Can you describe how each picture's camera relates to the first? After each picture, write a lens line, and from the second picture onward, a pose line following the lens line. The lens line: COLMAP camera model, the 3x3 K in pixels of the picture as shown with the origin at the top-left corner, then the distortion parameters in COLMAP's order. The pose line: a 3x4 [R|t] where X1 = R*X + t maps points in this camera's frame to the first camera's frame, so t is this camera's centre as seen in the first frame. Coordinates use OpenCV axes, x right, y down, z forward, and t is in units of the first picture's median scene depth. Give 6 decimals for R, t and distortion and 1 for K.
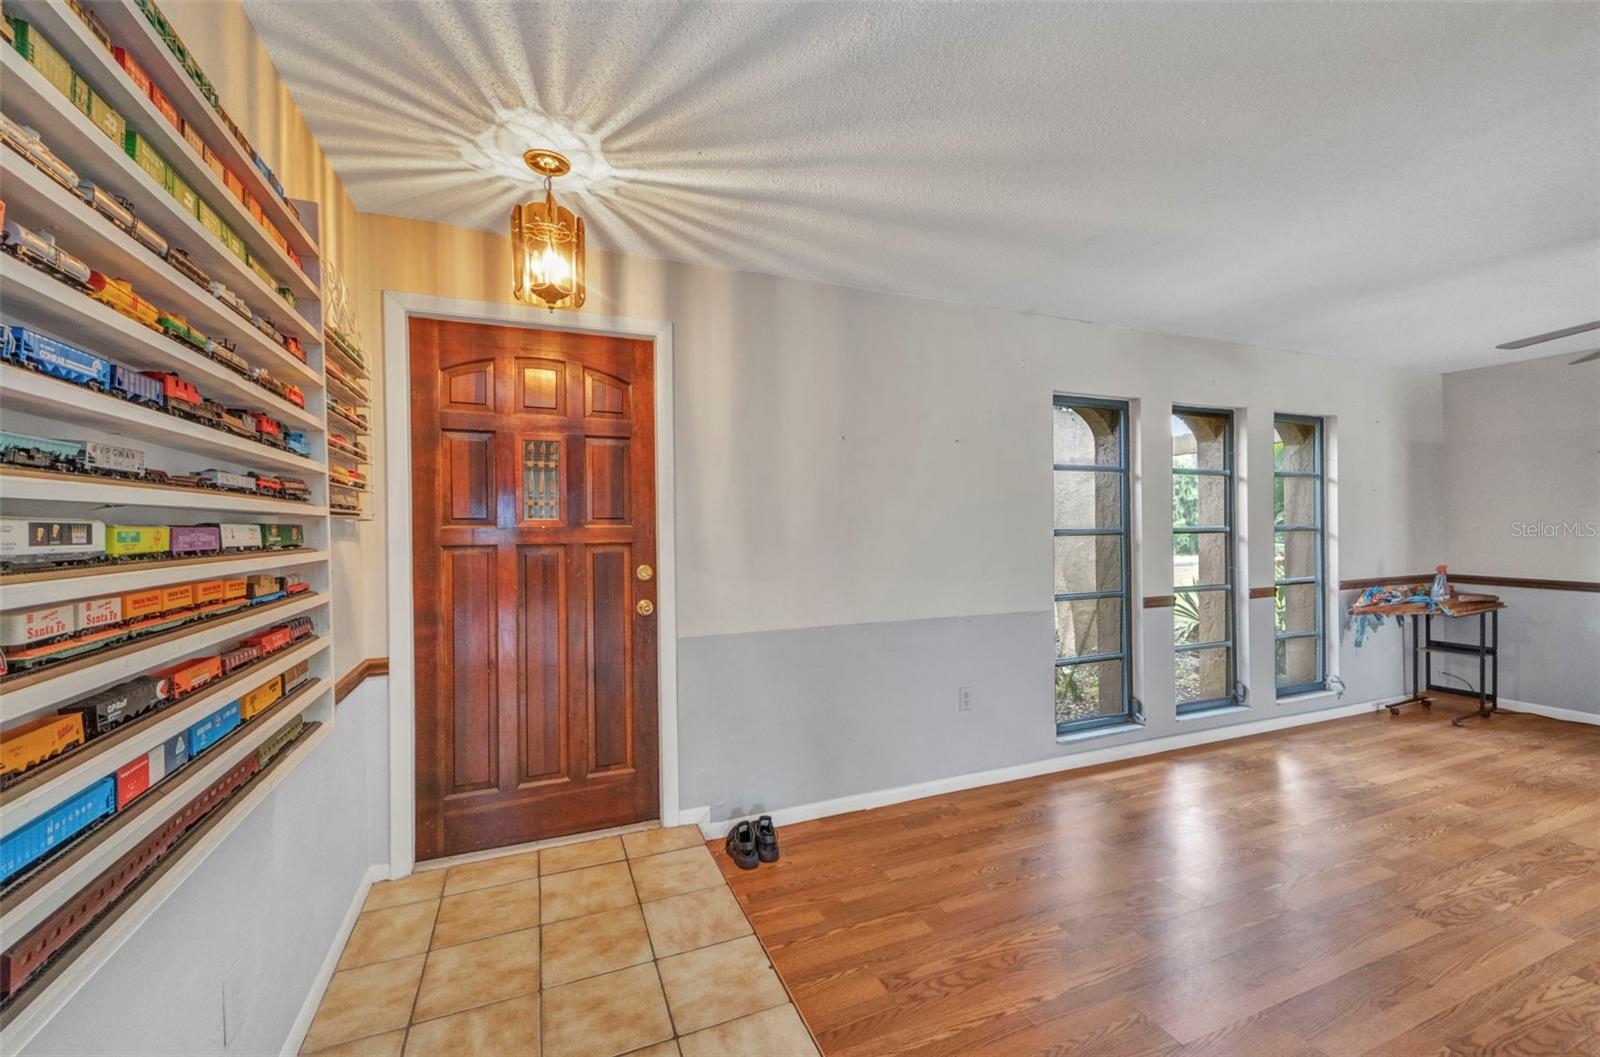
lens RADIAL K [[645.7, 0, 803.4], [0, 645.7, 523.3], [0, 0, 1]] dist [0.013386, -0.000967]
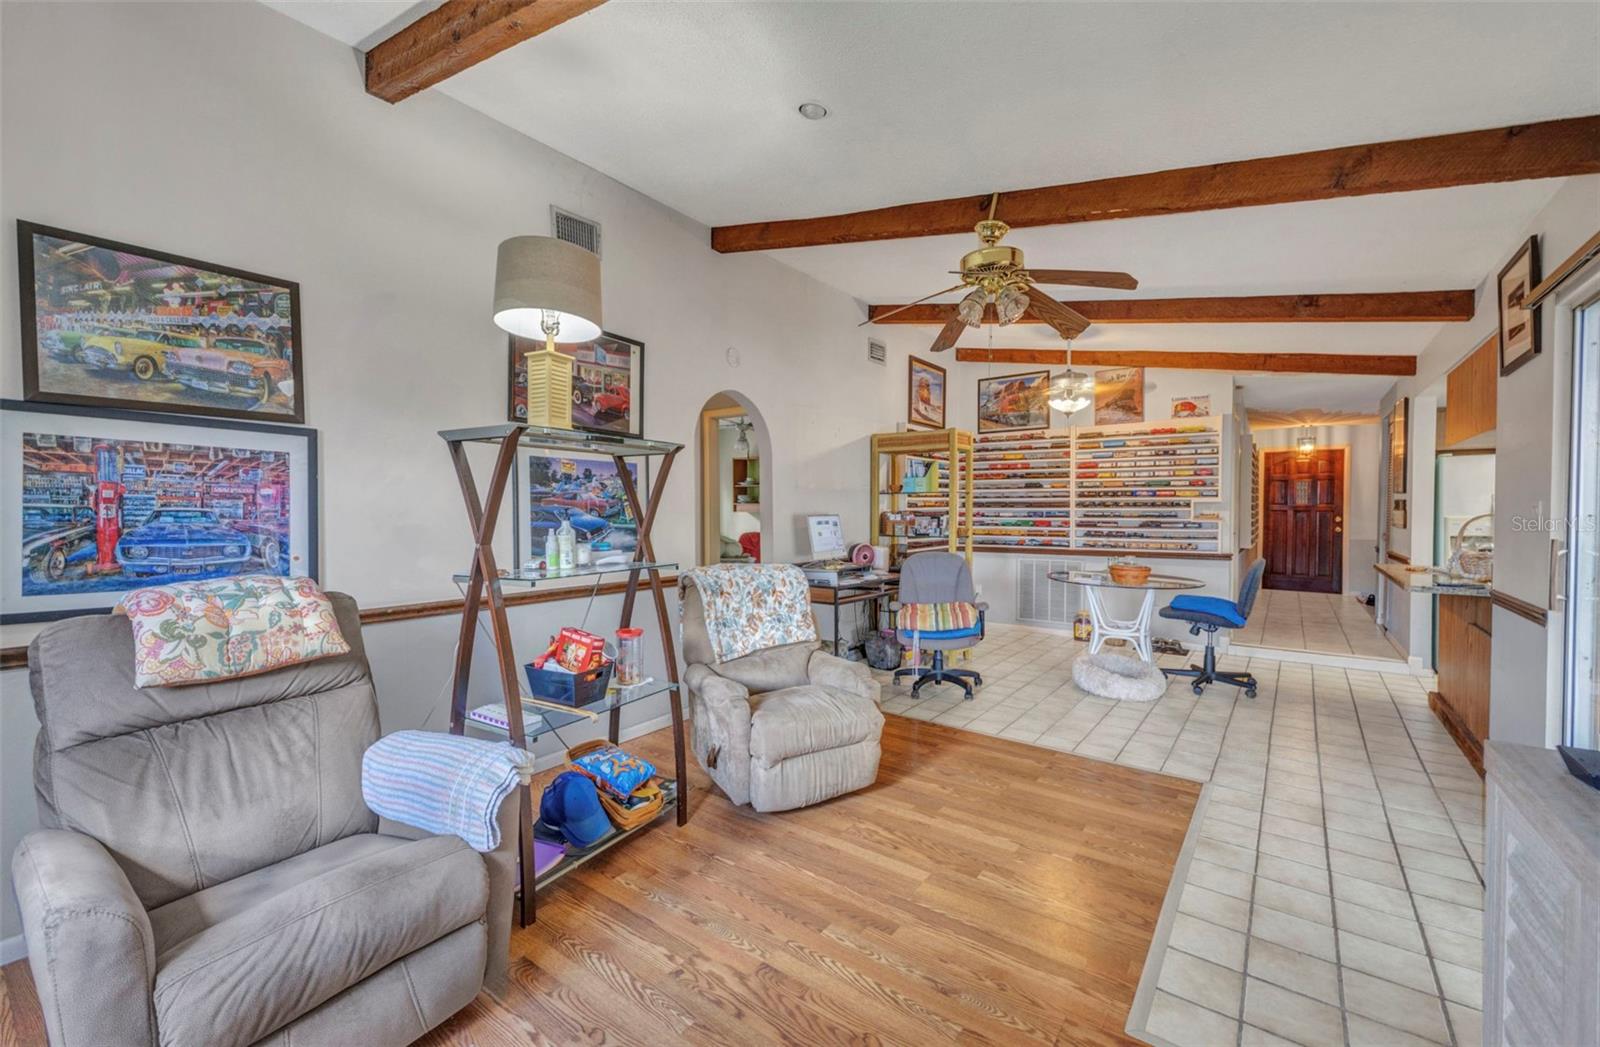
lens RADIAL K [[650.8, 0, 794.6], [0, 650.8, 520.4], [0, 0, 1]] dist [0.007028, 0.000200]
pose [[0.488097, 0.022899, -0.872489, 1.011587], [-0.003592, 0.999700, 0.024229, 0.008412], [0.872782, -0.008692, 0.488033, -2.354779]]
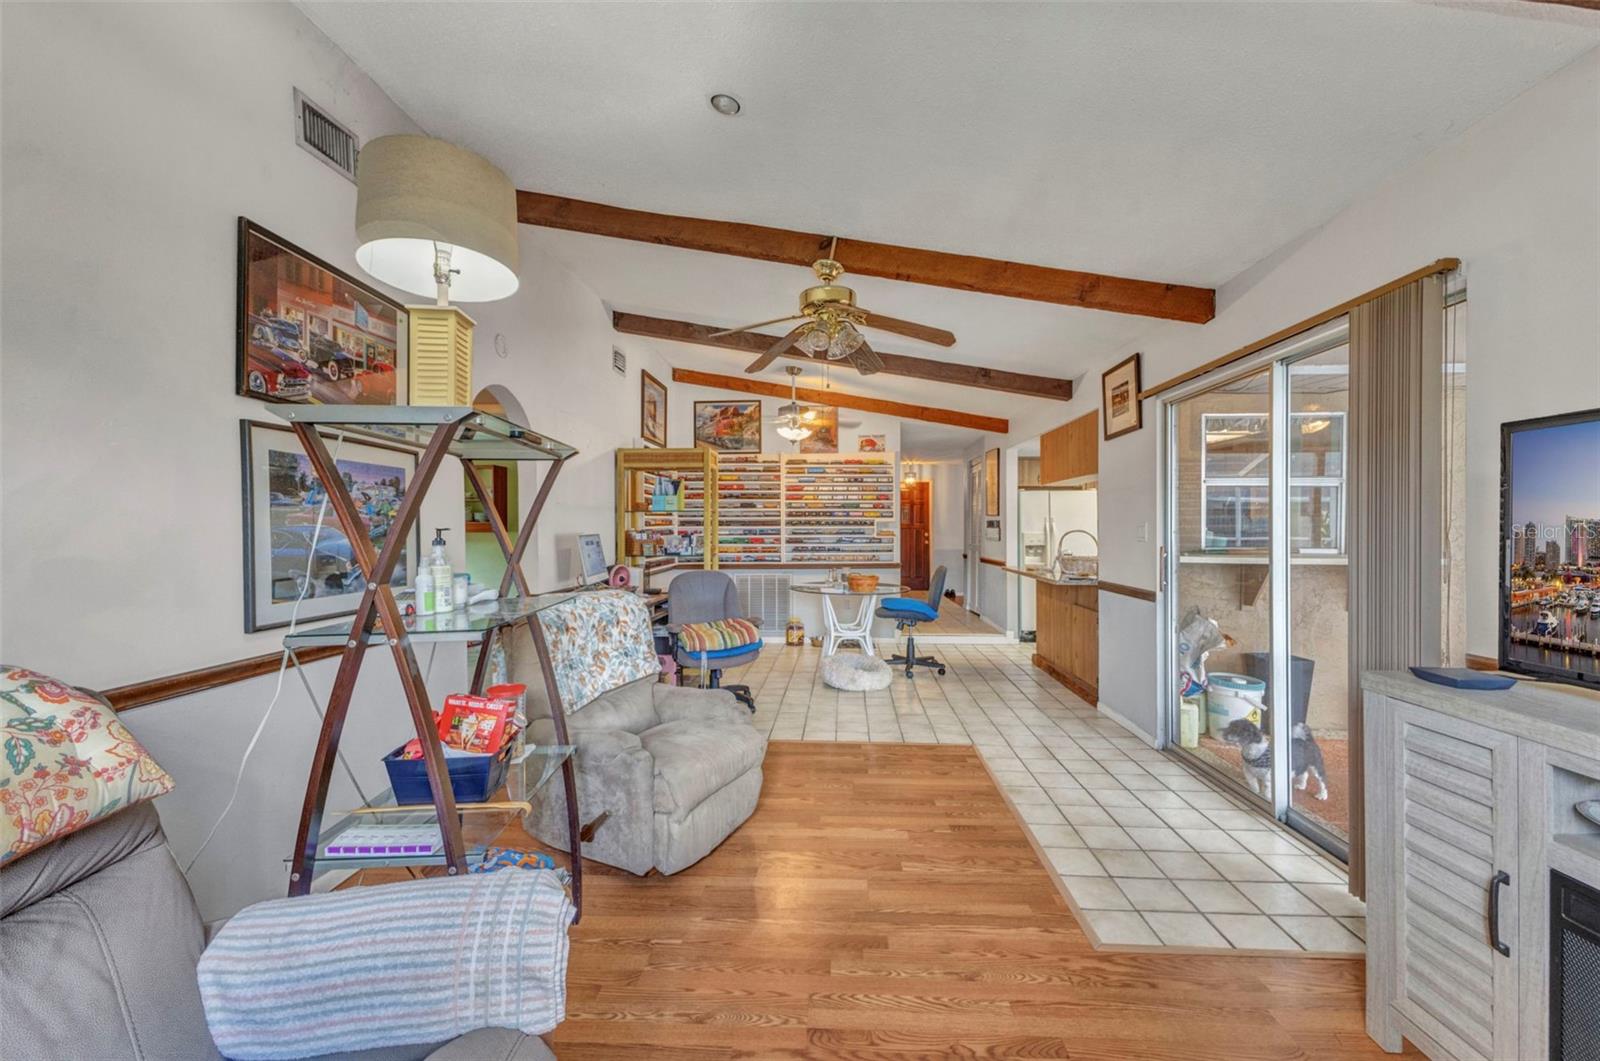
lens RADIAL K [[645.7, 0, 803.4], [0, 645.7, 525.3], [0, 0, 1]] dist [0.013386, -0.000967]
pose [[0.894632, 0.004635, -0.446779, 0.748250], [-0.004583, 0.999989, 0.001197, 0.009260], [0.446780, 0.000976, 0.894643, -2.556283]]
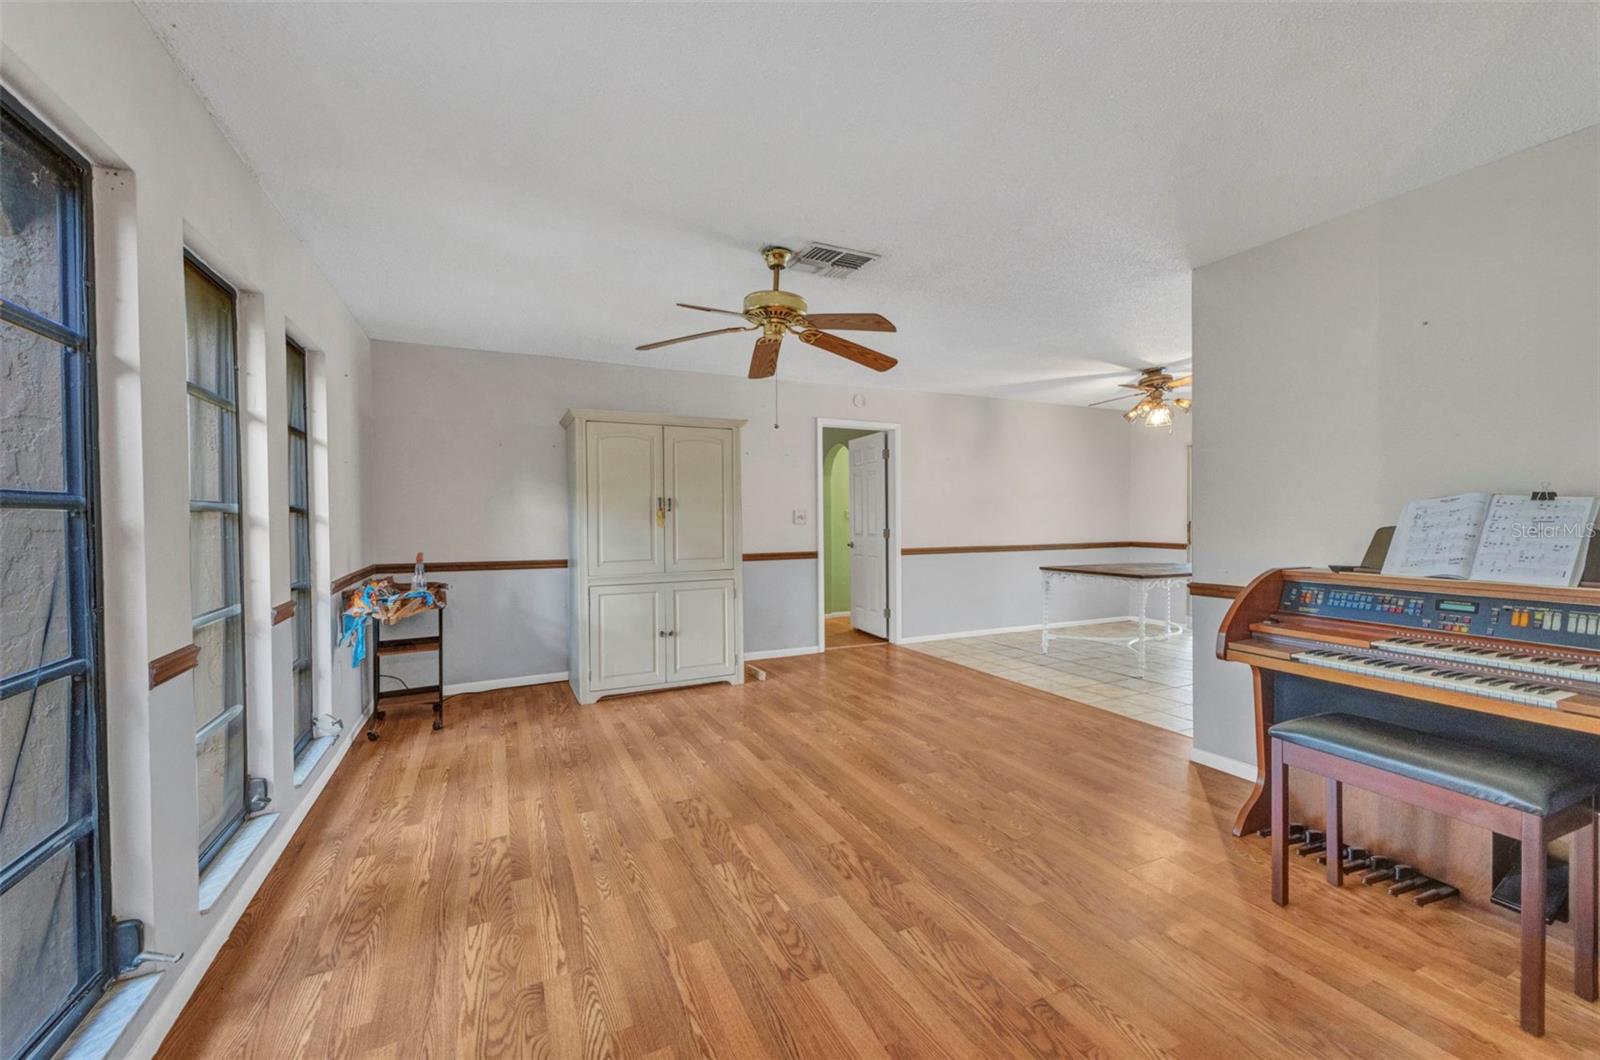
lens RADIAL K [[645.7, 0, 803.4], [0, 645.7, 524.8], [0, 0, 1]] dist [0.013386, -0.000967]
pose [[-0.045772, -0.005635, 0.998936, 0.102392], [0.002816, 0.999979, 0.005770, 0.029754], [-0.998948, 0.003078, -0.045755, 0.677275]]
